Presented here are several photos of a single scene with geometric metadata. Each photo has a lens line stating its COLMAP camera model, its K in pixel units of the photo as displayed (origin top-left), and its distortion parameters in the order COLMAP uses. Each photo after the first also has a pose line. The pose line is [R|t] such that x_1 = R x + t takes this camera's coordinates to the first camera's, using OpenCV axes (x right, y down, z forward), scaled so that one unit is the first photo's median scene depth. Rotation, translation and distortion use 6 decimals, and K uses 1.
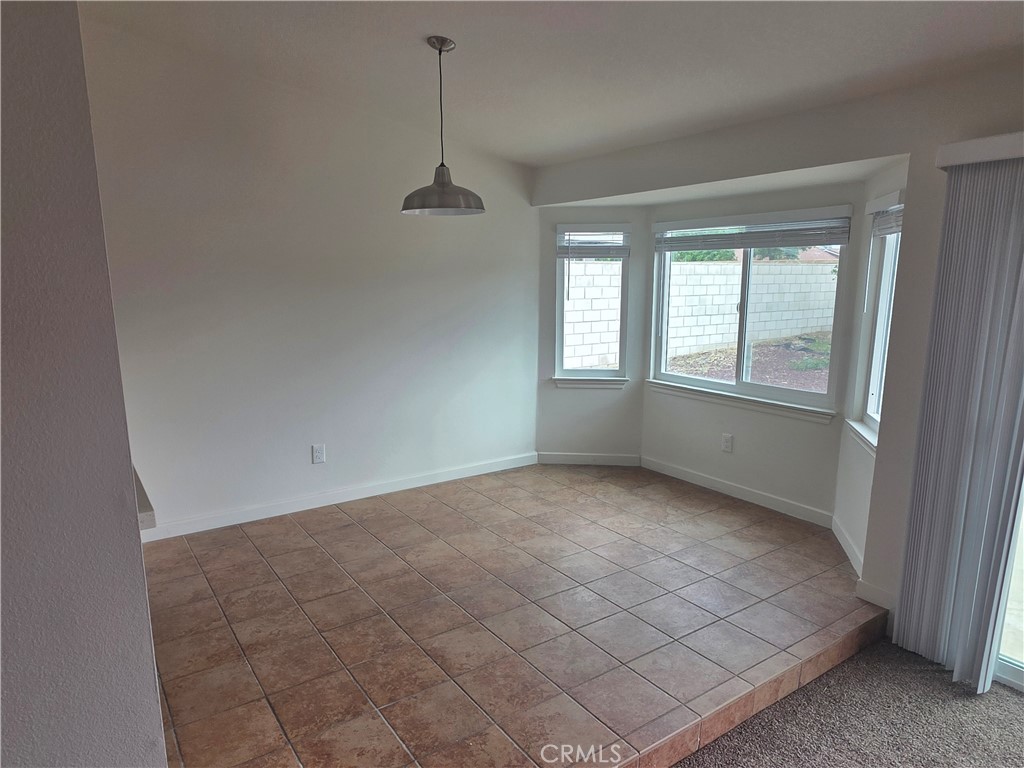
lens RADIAL K [[660.3, 0, 515.7], [0, 660.3, 402.3], [0, 0, 1]] dist [0.001467, 0.000344]
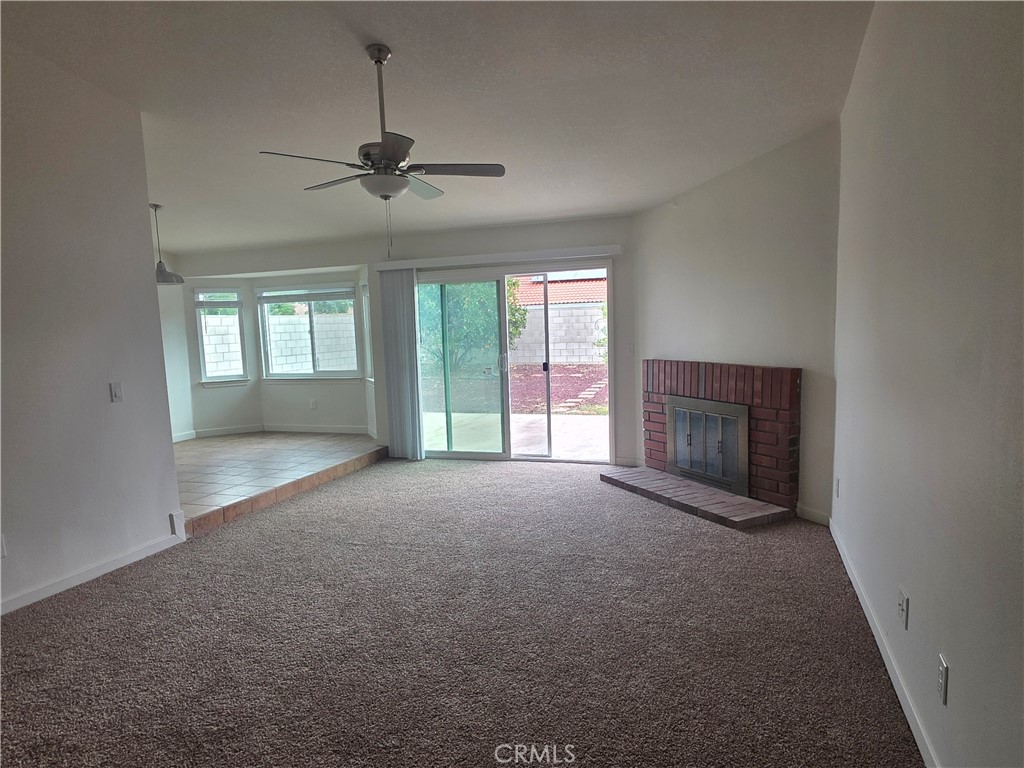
lens RADIAL K [[660.3, 0, 515.7], [0, 660.3, 402.3], [0, 0, 1]] dist [0.001467, 0.000344]
pose [[0.805086, -0.096362, 0.585279, -0.288320], [0.146043, 0.988543, -0.038134, 0.195615], [-0.574898, 0.116177, 0.809935, -0.780234]]
